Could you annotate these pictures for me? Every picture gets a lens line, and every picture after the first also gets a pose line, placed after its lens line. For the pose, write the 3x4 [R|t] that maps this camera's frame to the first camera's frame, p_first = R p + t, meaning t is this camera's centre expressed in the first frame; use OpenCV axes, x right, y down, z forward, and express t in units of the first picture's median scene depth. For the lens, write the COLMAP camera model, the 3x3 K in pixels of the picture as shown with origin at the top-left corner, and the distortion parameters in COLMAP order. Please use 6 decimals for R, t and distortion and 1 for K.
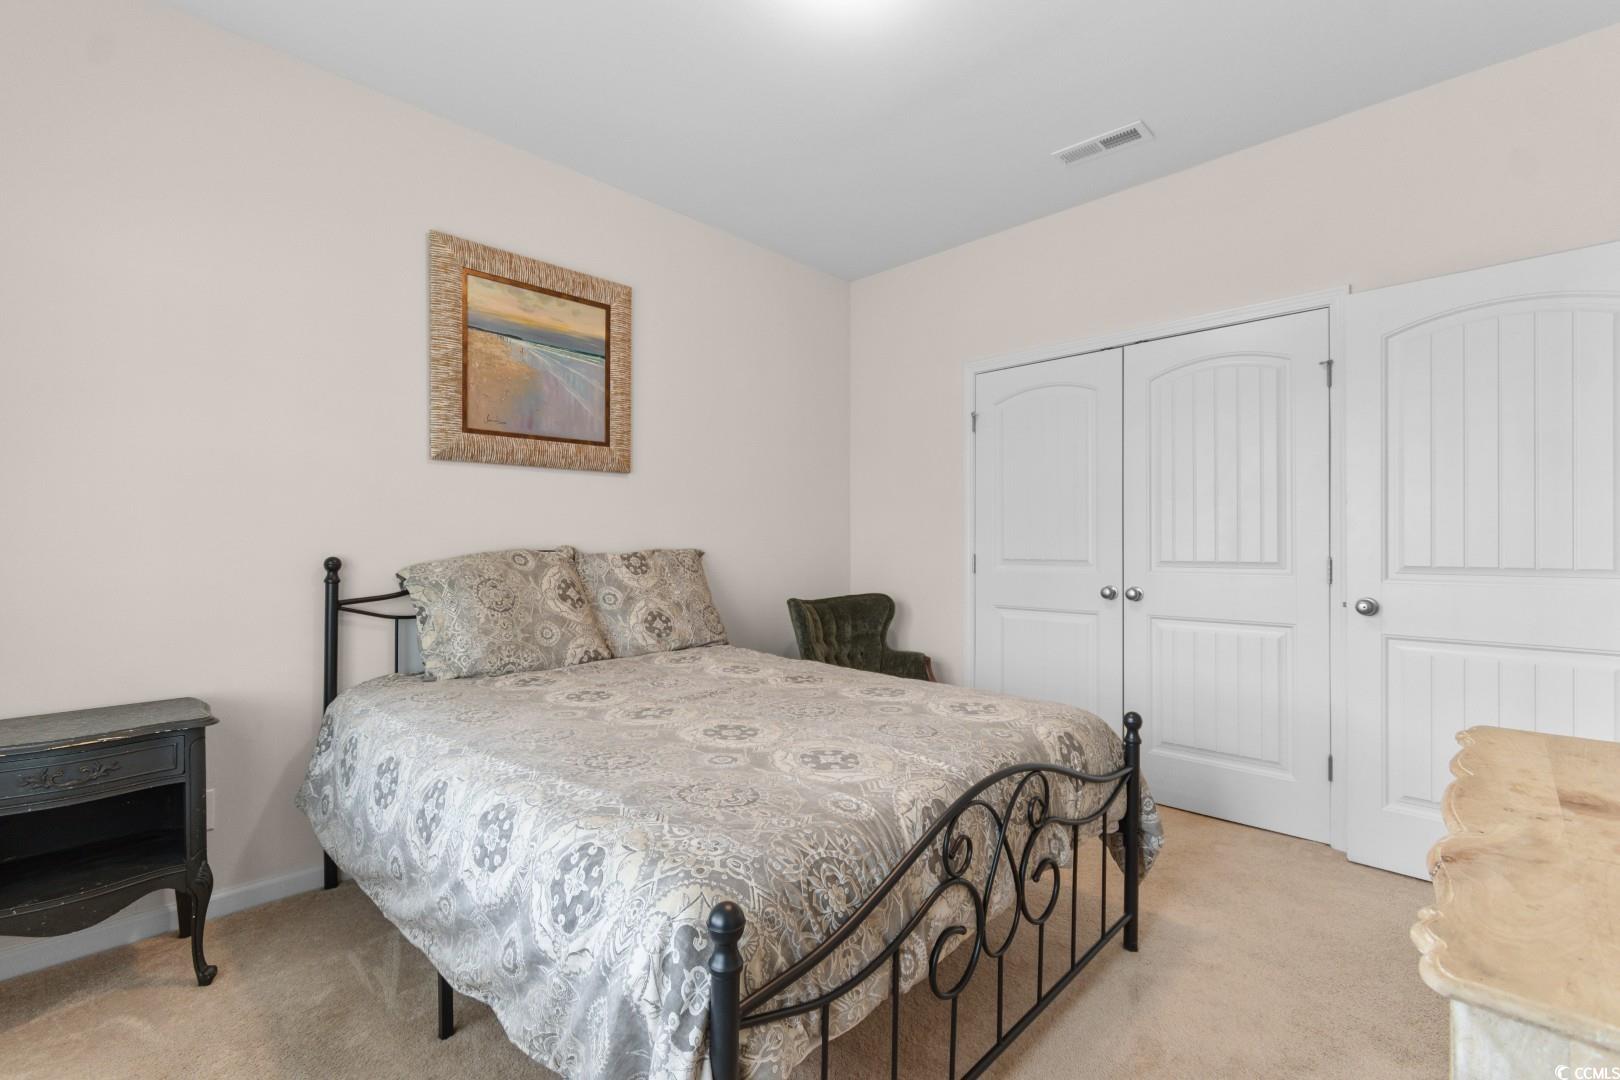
lens RADIAL K [[736.3, 0, 807.1], [0, 736.3, 548.1], [0, 0, 1]] dist [0.000811, 0.000092]
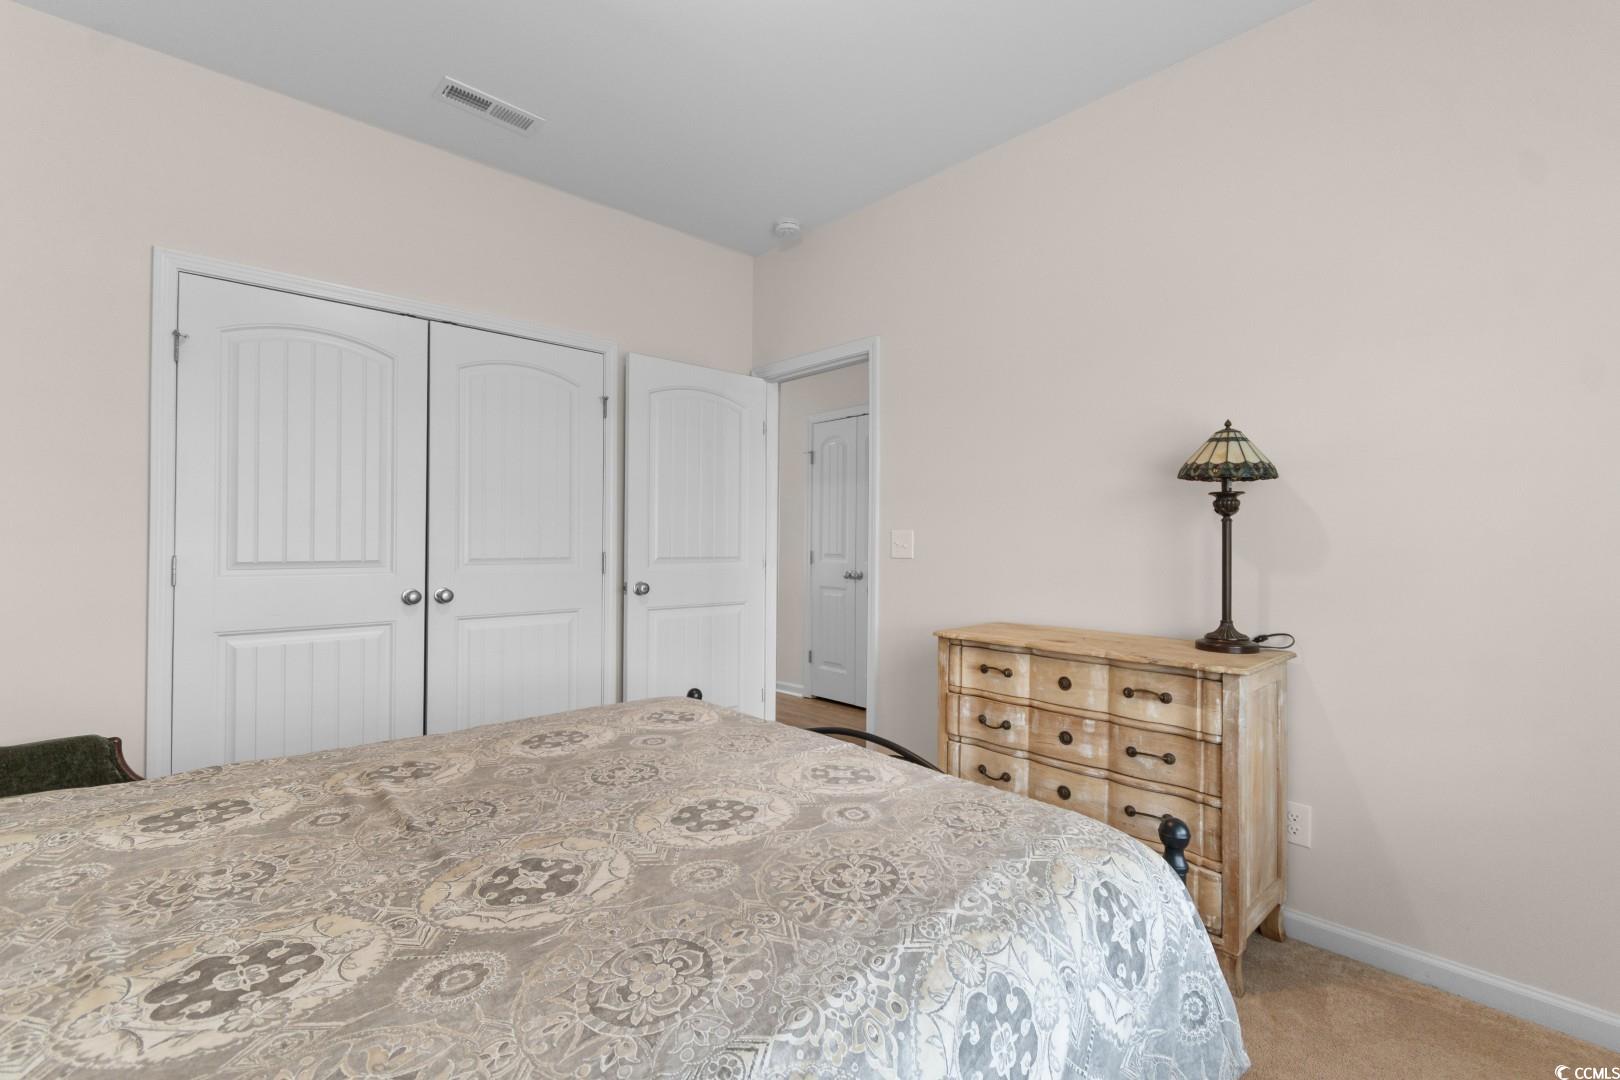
lens RADIAL K [[736.3, 0, 807.1], [0, 736.3, 548.1], [0, 0, 1]] dist [0.000811, 0.000092]
pose [[0.024801, -0.006894, 0.999669, -0.880479], [0.000707, 0.999976, 0.006878, -0.006913], [-0.999692, 0.000536, 0.024806, 0.993080]]
